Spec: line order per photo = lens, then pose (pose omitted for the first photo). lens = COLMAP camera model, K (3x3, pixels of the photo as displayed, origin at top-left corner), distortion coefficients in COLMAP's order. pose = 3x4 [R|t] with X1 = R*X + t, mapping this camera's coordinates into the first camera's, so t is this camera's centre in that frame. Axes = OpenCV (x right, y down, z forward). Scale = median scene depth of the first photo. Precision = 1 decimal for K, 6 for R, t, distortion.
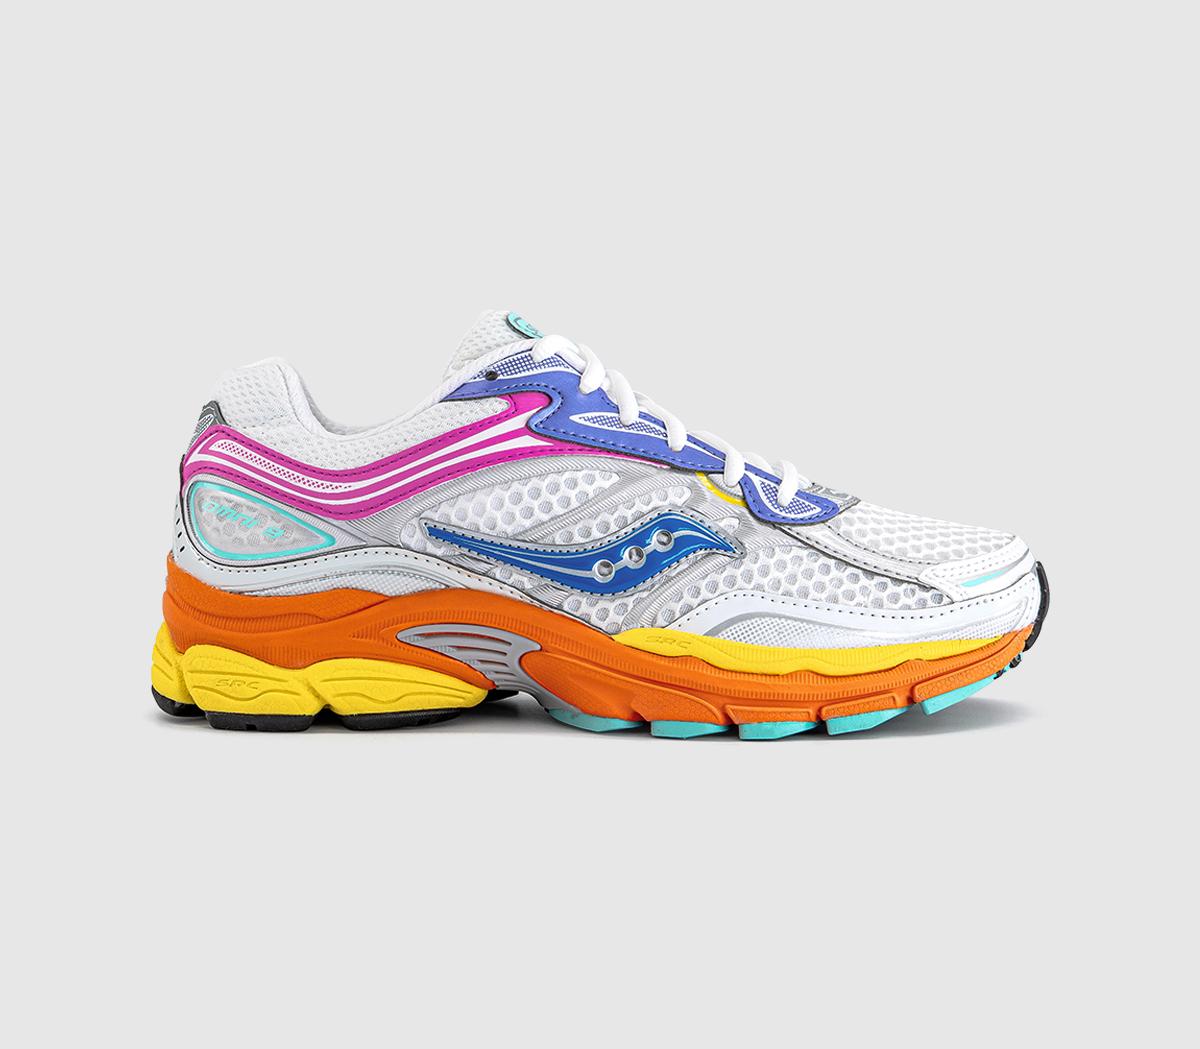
lens RADIAL K [[1926.4, 0, 600.0], [0, 1926.4, 524.5], [0, 0, 1]] dist [0.001167, 0.001331]
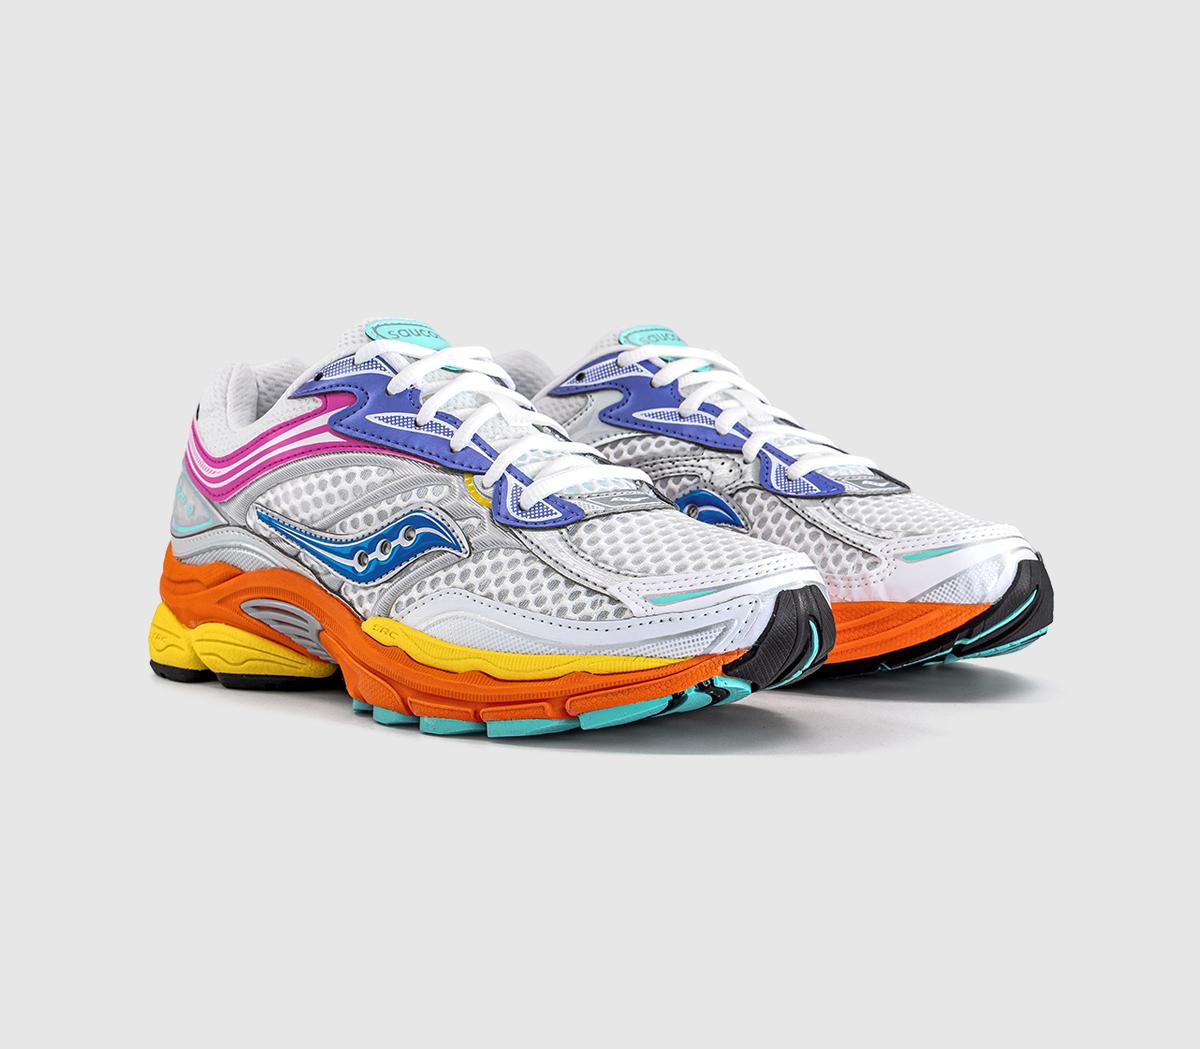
lens RADIAL K [[1926.4, 0, 600.0], [0, 1926.4, 524.5], [0, 0, 1]] dist [0.001167, 0.001331]
pose [[0.808394, 0.055748, -0.585997, 0.723462], [-0.055281, 0.998296, 0.018710, -0.022898], [0.586041, 0.017269, 0.810097, 0.208971]]
